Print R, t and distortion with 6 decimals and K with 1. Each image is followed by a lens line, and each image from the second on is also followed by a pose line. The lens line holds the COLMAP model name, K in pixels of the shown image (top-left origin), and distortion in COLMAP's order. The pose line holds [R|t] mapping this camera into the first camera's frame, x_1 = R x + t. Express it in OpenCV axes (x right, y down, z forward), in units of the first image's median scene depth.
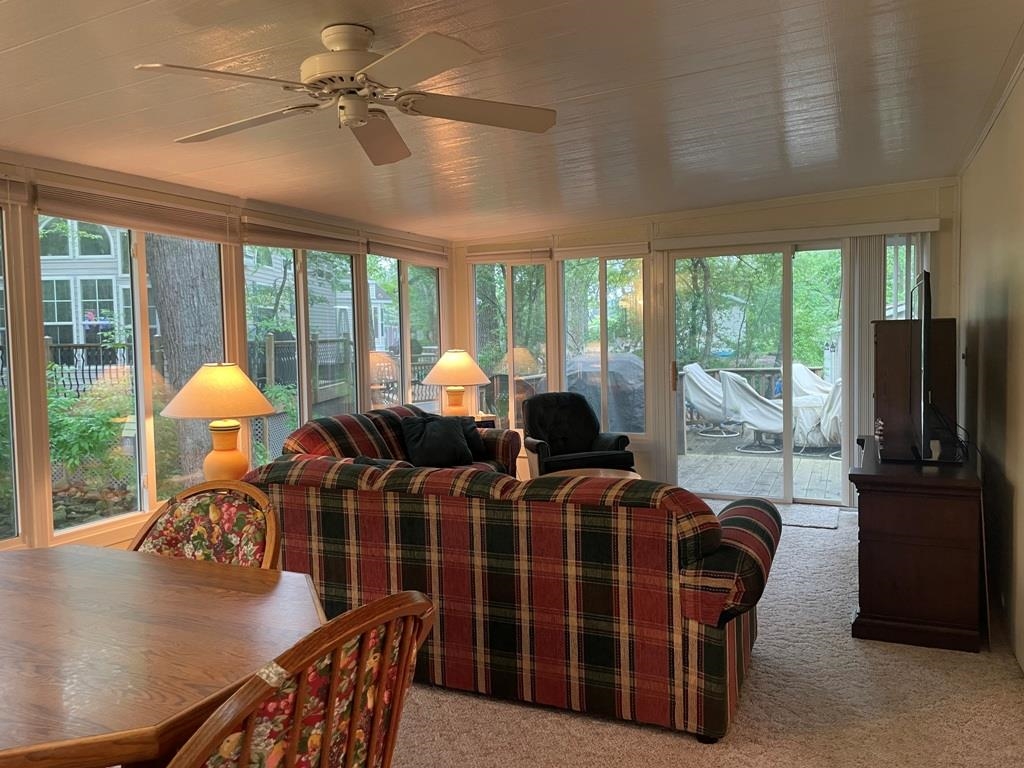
lens RADIAL K [[772.2, 0, 519.2], [0, 772.2, 371.4], [0, 0, 1]] dist [0.121069, -0.169331]
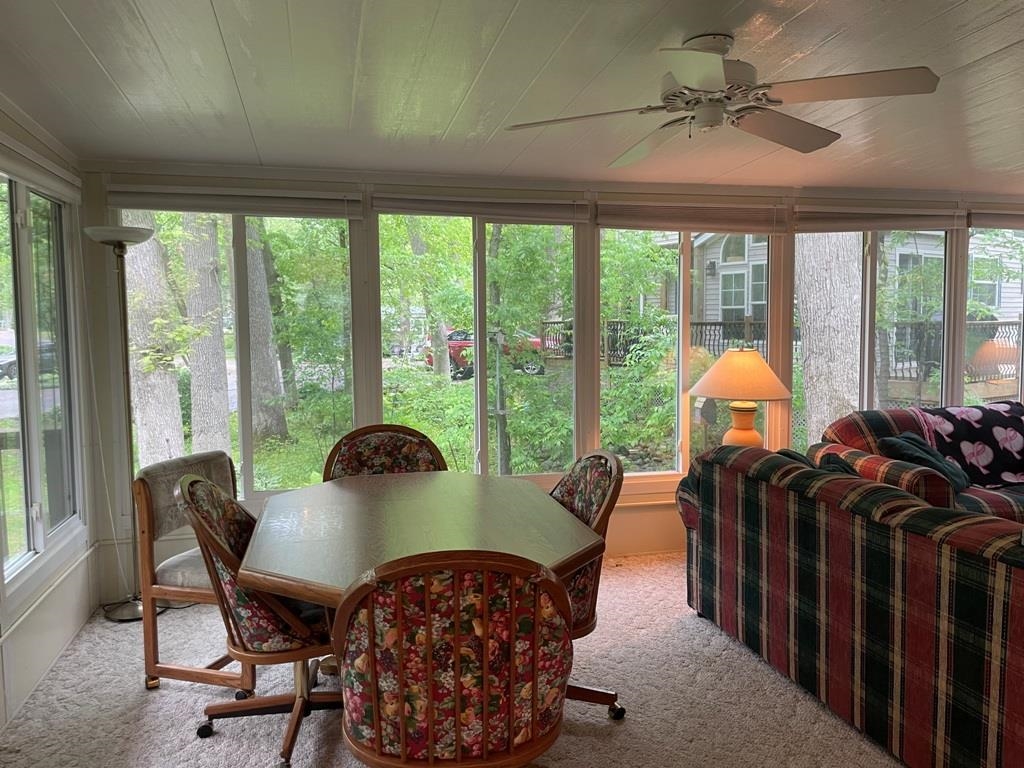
lens RADIAL K [[772.2, 0, 519.2], [0, 772.2, 371.4], [0, 0, 1]] dist [0.121069, -0.169331]
pose [[0.633342, 0.068756, -0.770812, 0.380802], [-0.044577, 0.997633, 0.052362, -0.032358], [0.772587, 0.001198, 0.634908, 0.117728]]
